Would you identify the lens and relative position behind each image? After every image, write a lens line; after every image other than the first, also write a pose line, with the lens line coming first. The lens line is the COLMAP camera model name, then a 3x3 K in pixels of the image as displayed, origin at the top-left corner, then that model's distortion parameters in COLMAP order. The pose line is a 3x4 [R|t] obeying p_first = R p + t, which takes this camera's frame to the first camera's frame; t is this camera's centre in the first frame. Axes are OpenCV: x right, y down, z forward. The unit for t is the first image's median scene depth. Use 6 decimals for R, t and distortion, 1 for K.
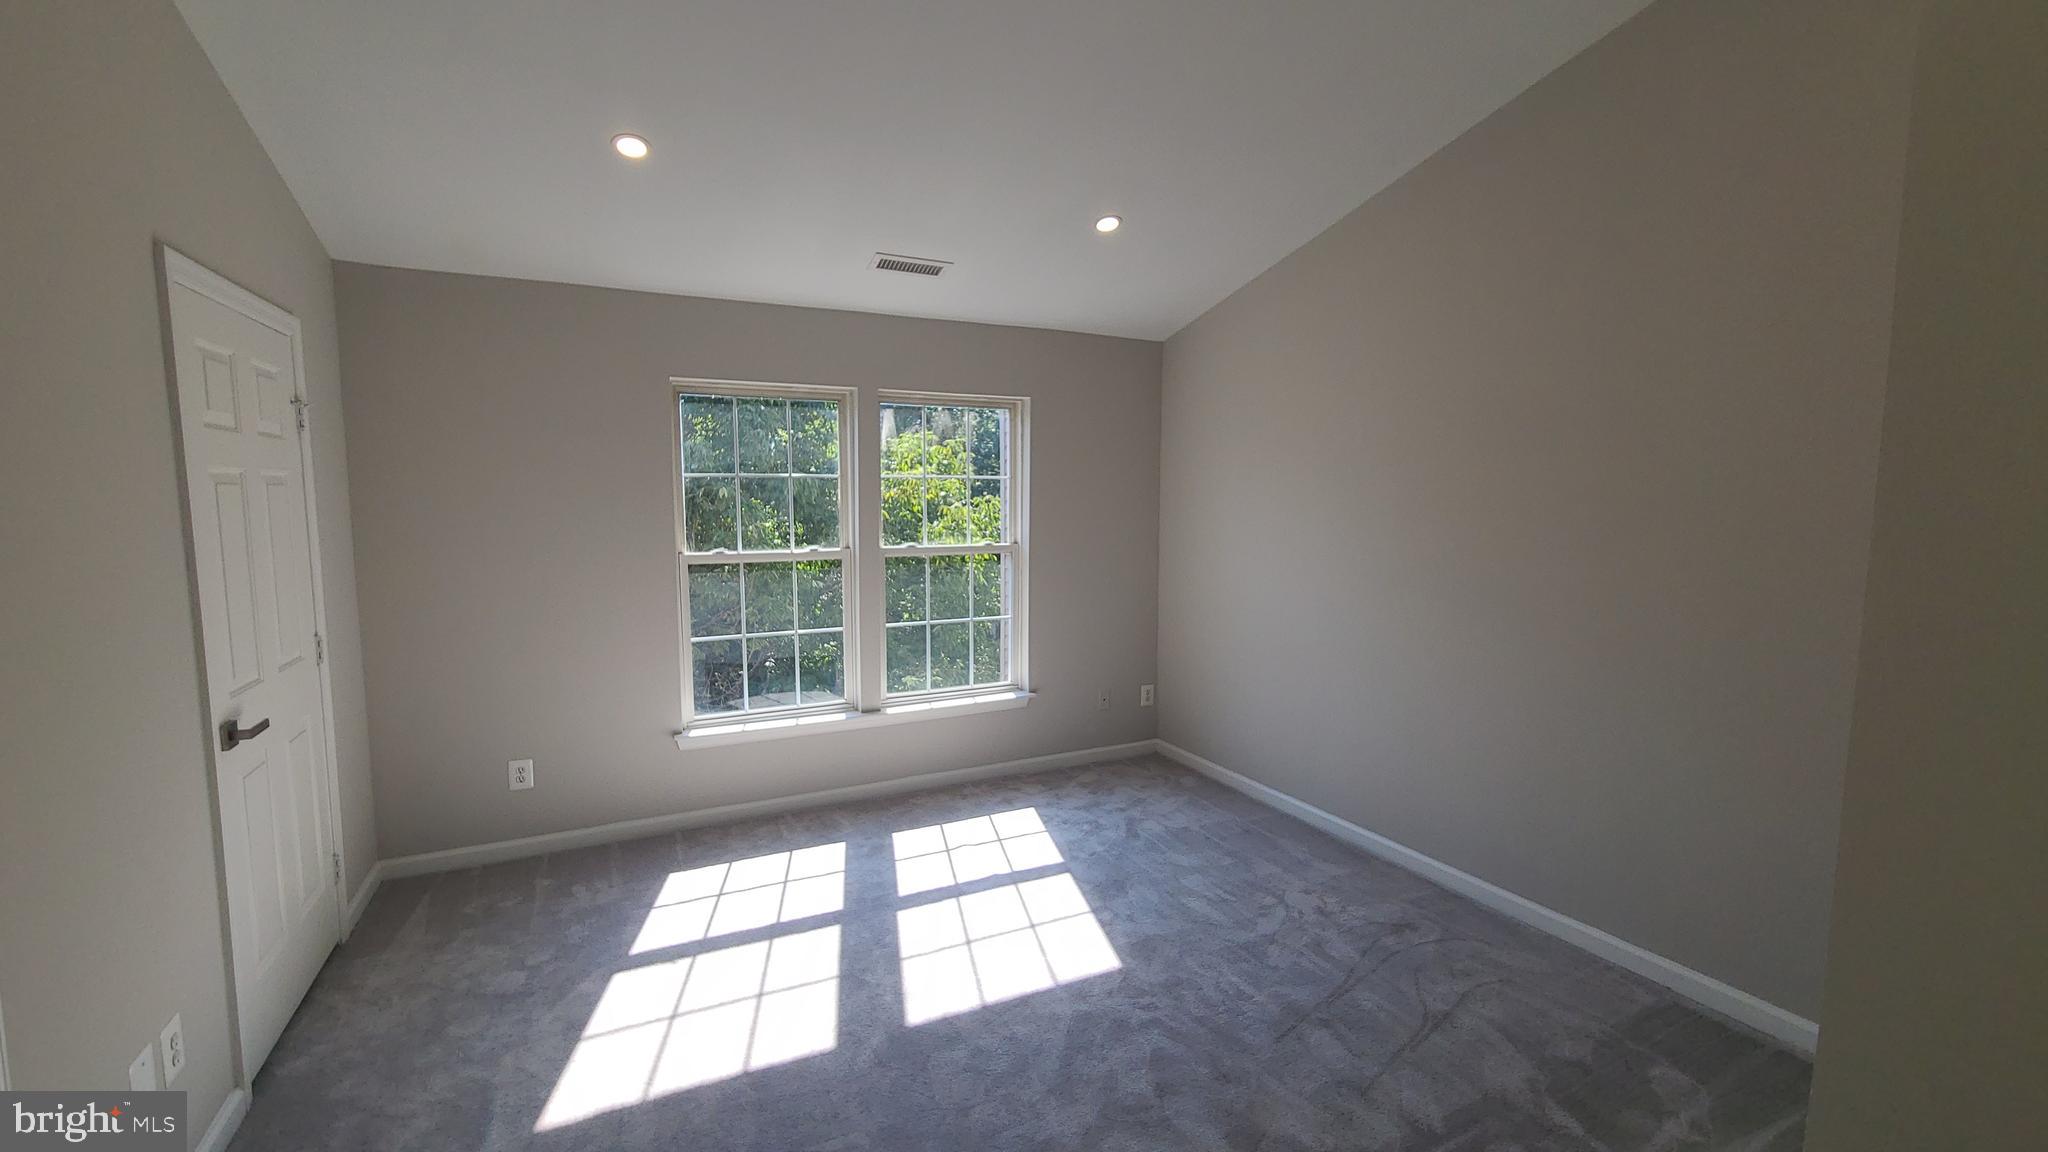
lens RADIAL K [[836.4, 0, 1020.9], [0, 836.4, 582.0], [0, 0, 1]] dist [-0.002527, 0.000370]
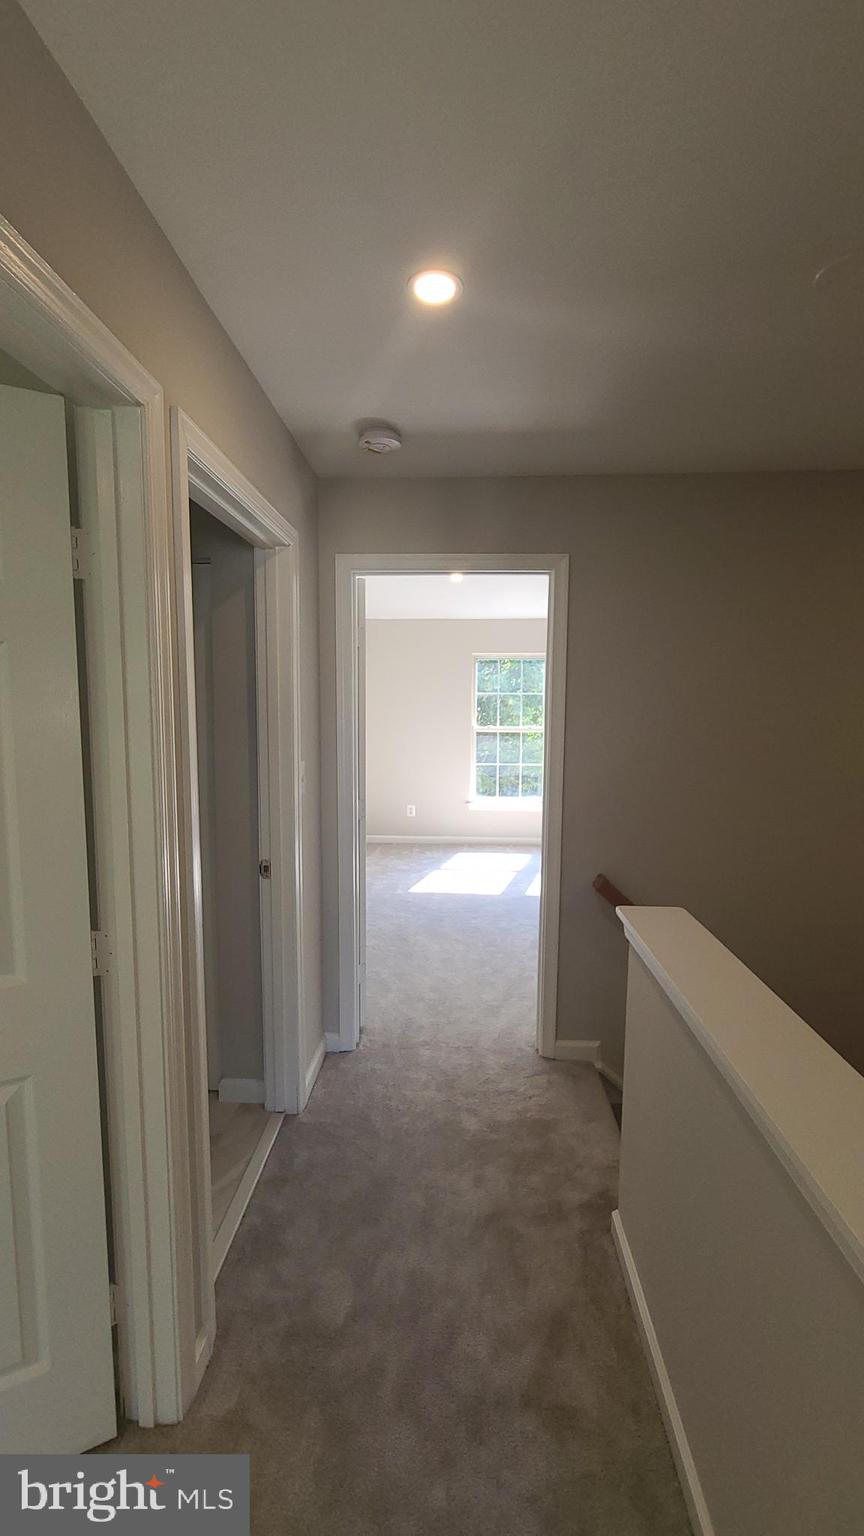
lens RADIAL K [[627.3, 0, 428.8], [0, 627.3, 768.4], [0, 0, 1]] dist [-0.002527, 0.000370]
pose [[0.866719, 0.050577, -0.496226, 0.366195], [-0.052451, 0.998572, 0.010165, 0.070022], [0.496031, 0.017217, 0.868134, -0.594908]]
